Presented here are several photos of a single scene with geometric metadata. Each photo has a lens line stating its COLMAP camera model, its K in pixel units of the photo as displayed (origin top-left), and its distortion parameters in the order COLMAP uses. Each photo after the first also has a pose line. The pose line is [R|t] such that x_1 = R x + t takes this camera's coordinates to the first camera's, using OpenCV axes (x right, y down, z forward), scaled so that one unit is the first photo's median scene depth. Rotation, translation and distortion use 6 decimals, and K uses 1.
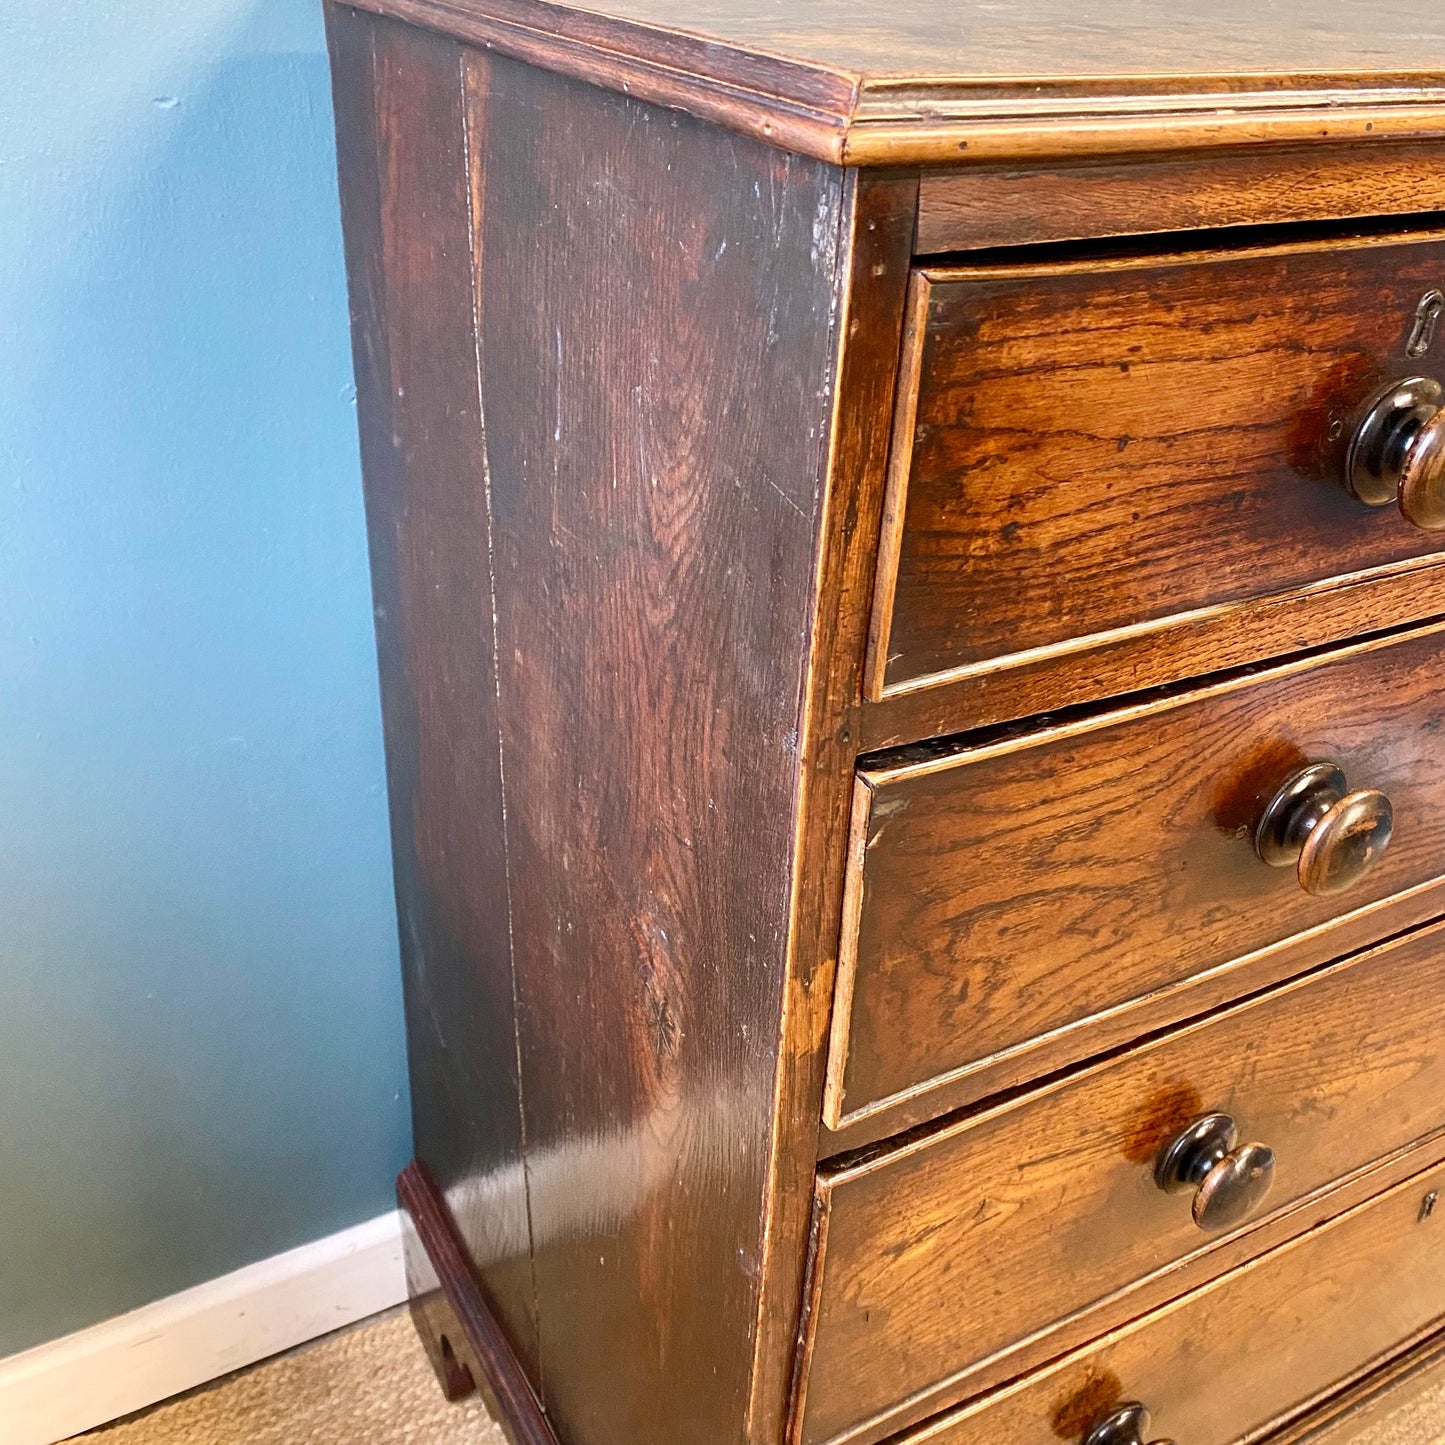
lens RADIAL K [[1460.2, 0, 722.5], [0, 1460.2, 722.5], [0, 0, 1]] dist [0.085010, -0.158387]
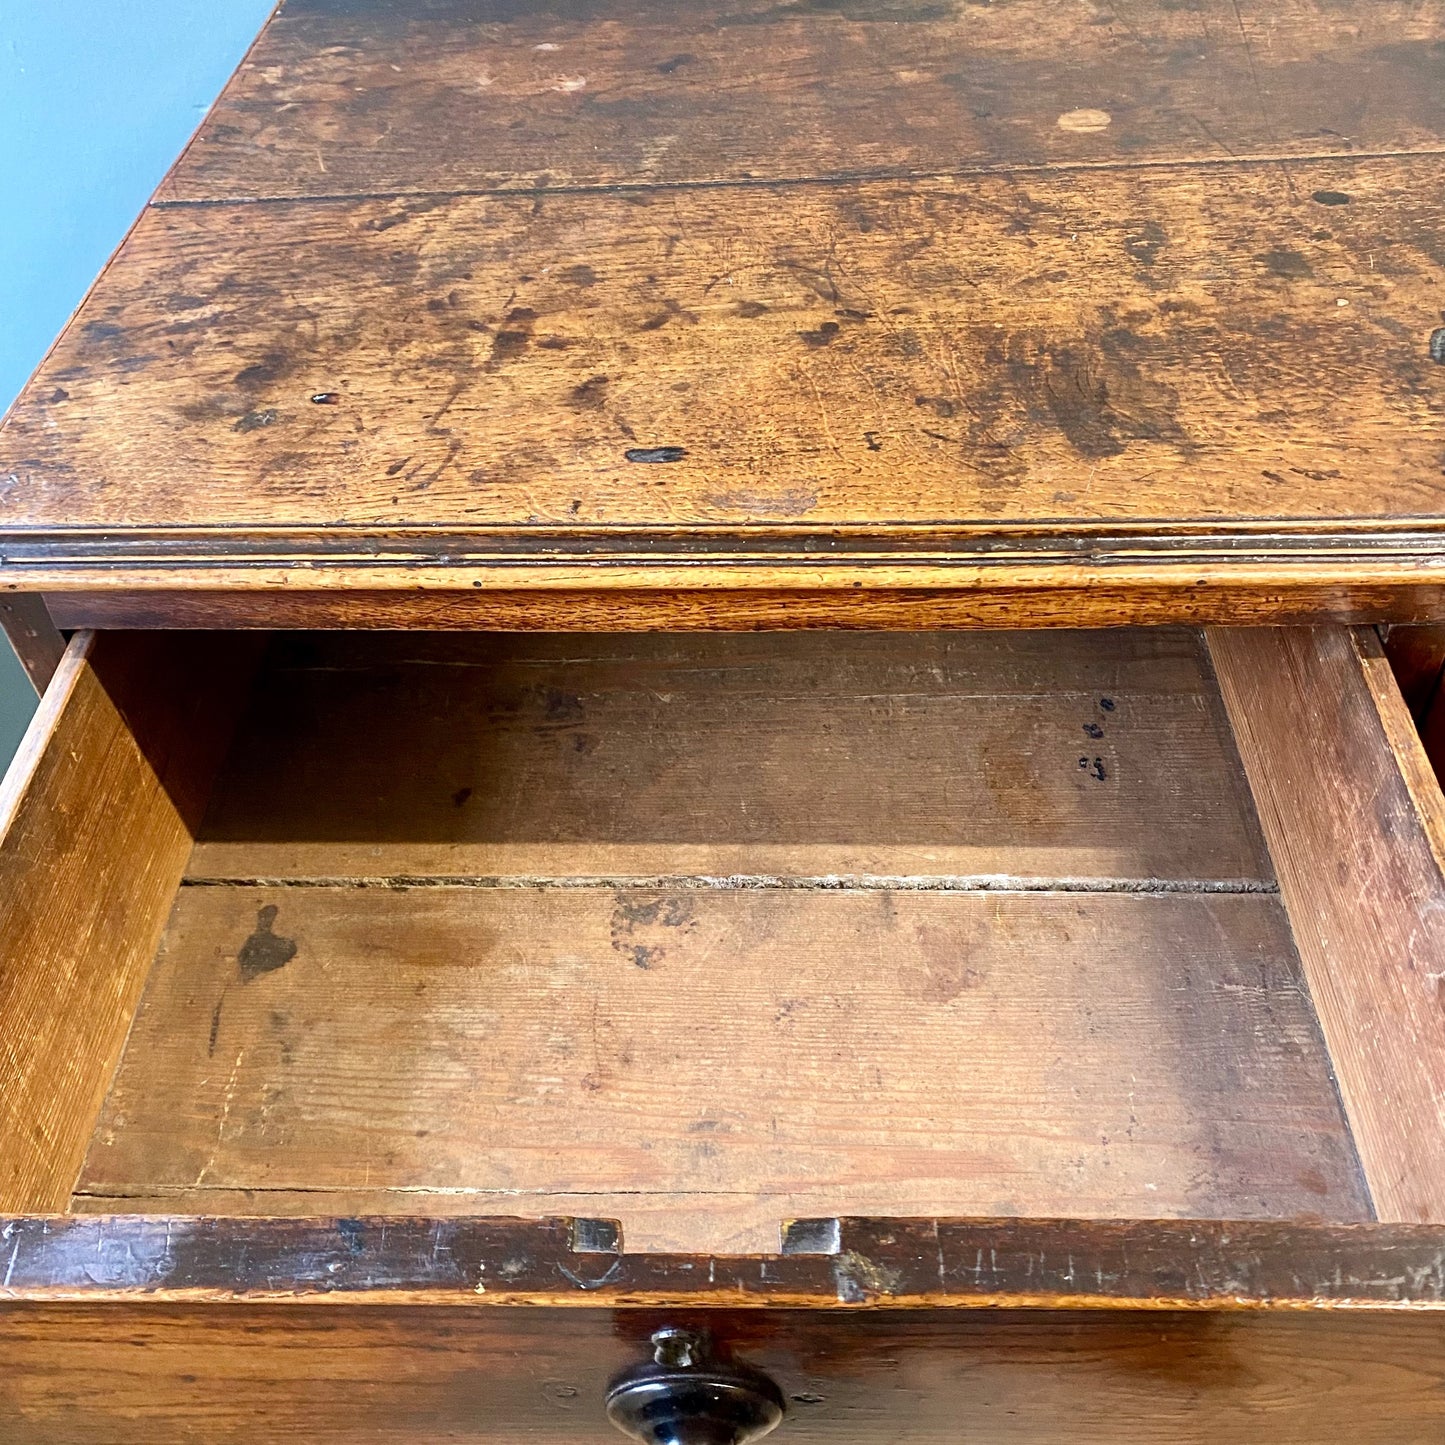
lens RADIAL K [[1465.8, 0, 726.0], [0, 1465.8, 727.3], [0, 0, 1]] dist [0.151486, -0.383227]
pose [[0.850557, 0.315120, -0.421013, 0.963702], [-0.190964, 0.931012, 0.311046, -0.604175], [0.489985, -0.184164, 0.852055, 0.138361]]
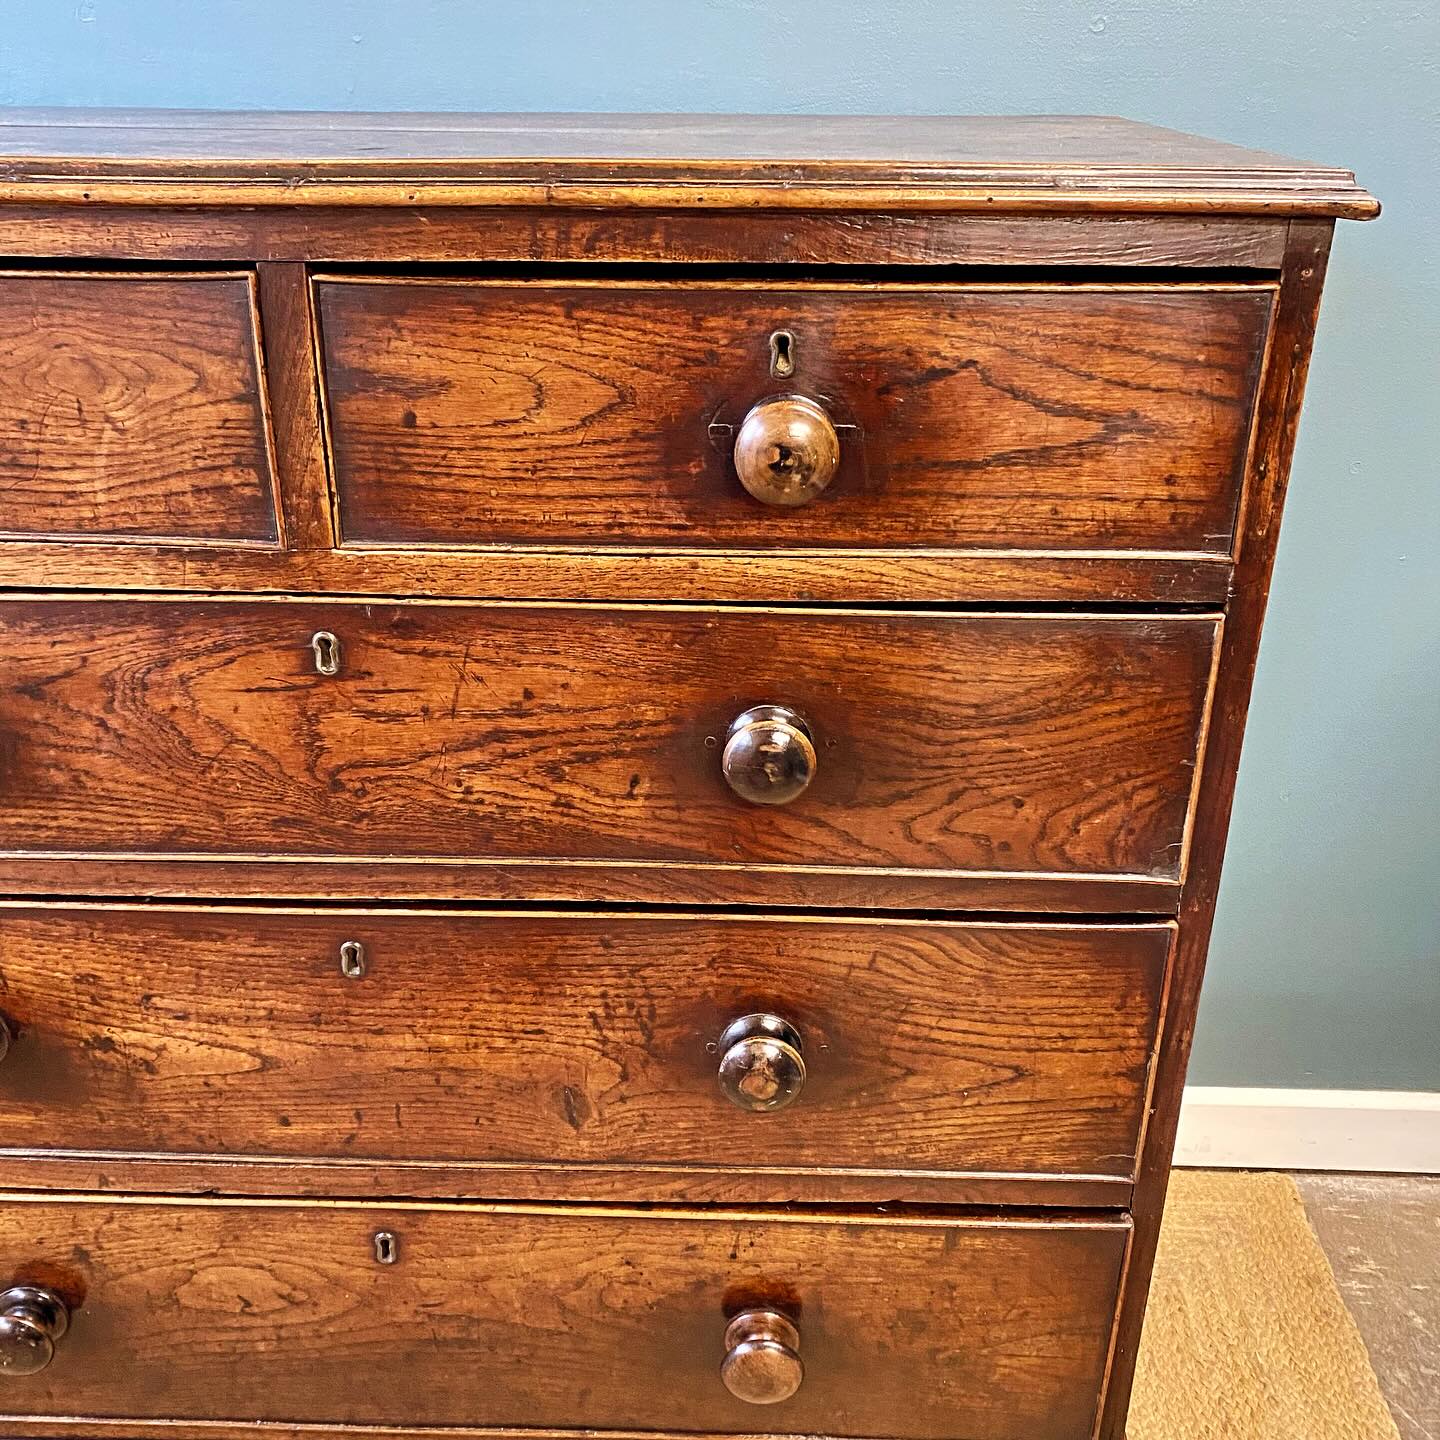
lens RADIAL K [[1460.7, 0, 723.5], [0, 1460.7, 724.8], [0, 0, 1]] dist [0.151486, -0.383227]
pose [[0.859204, 0.179646, -0.479057, 2.024981], [-0.230509, 0.971836, -0.048987, -0.055304], [0.456765, 0.152517, 0.876416, 0.256883]]
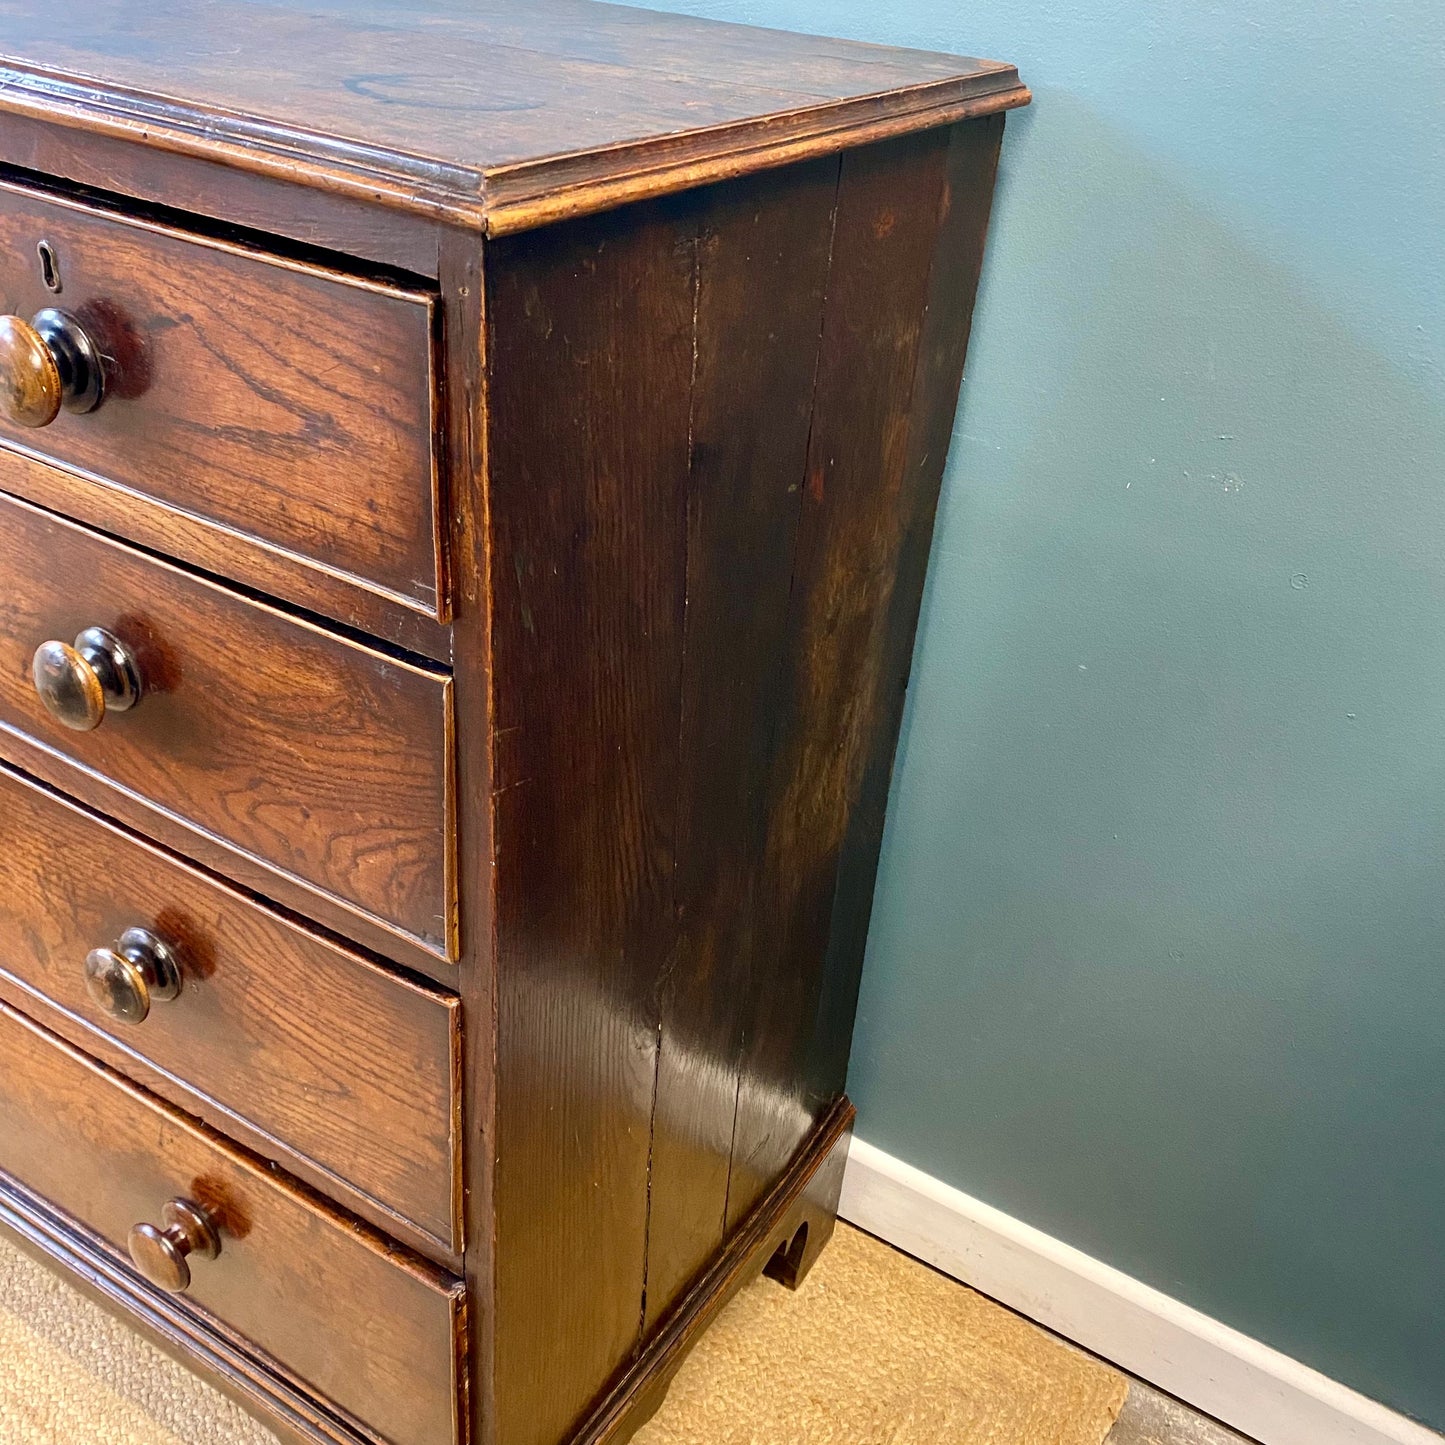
lens RADIAL K [[1460.2, 0, 722.5], [0, 1460.2, 722.5], [0, 0, 1]] dist [0.085010, -0.158387]
pose [[0.482001, 0.447405, -0.753328, 2.807720], [-0.485298, 0.852187, 0.195610, -0.689871], [0.729493, 0.271304, 0.627880, 1.191237]]
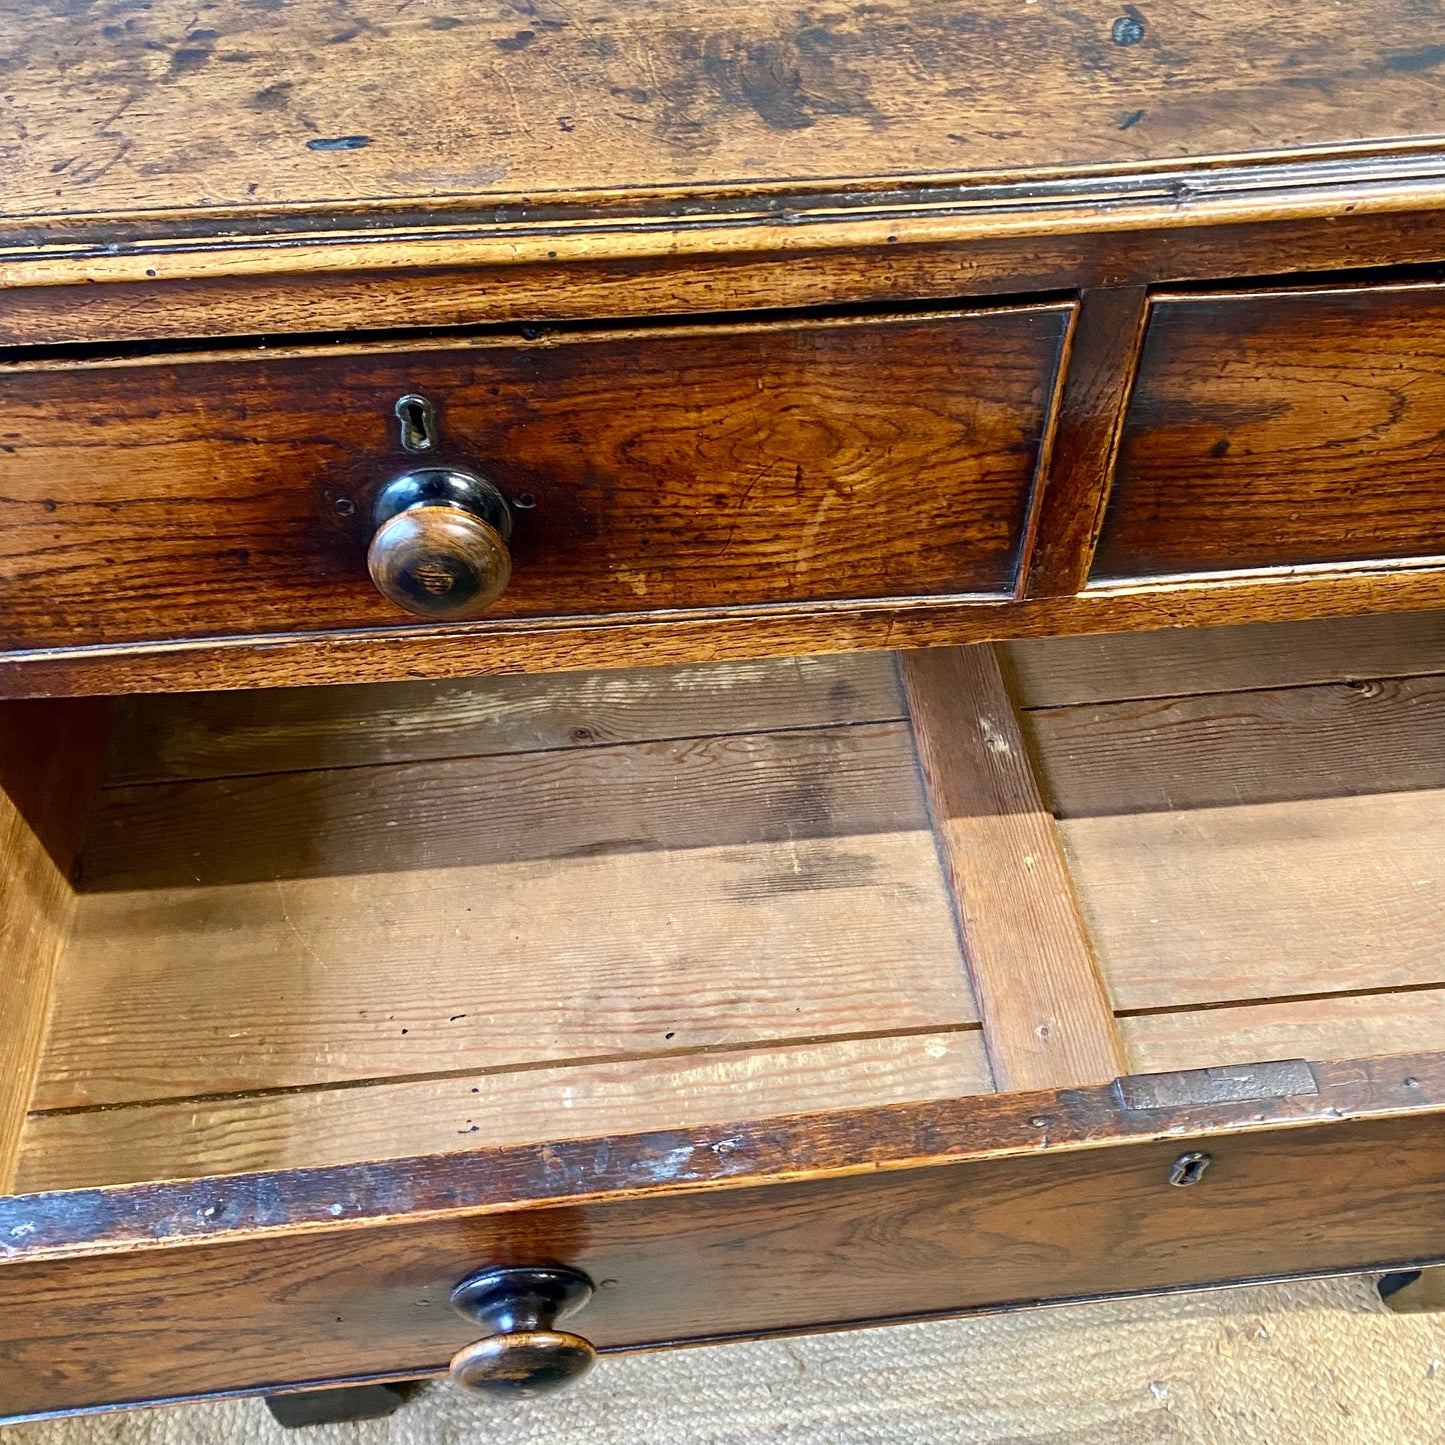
lens RADIAL K [[1460.2, 0, 722.5], [0, 1460.2, 722.5], [0, 0, 1]] dist [0.085010, -0.158387]
pose [[0.908690, 0.262852, -0.324333, 1.081985], [-0.160343, 0.937055, 0.310190, -0.440271], [0.385452, -0.229862, 0.893639, 0.151576]]
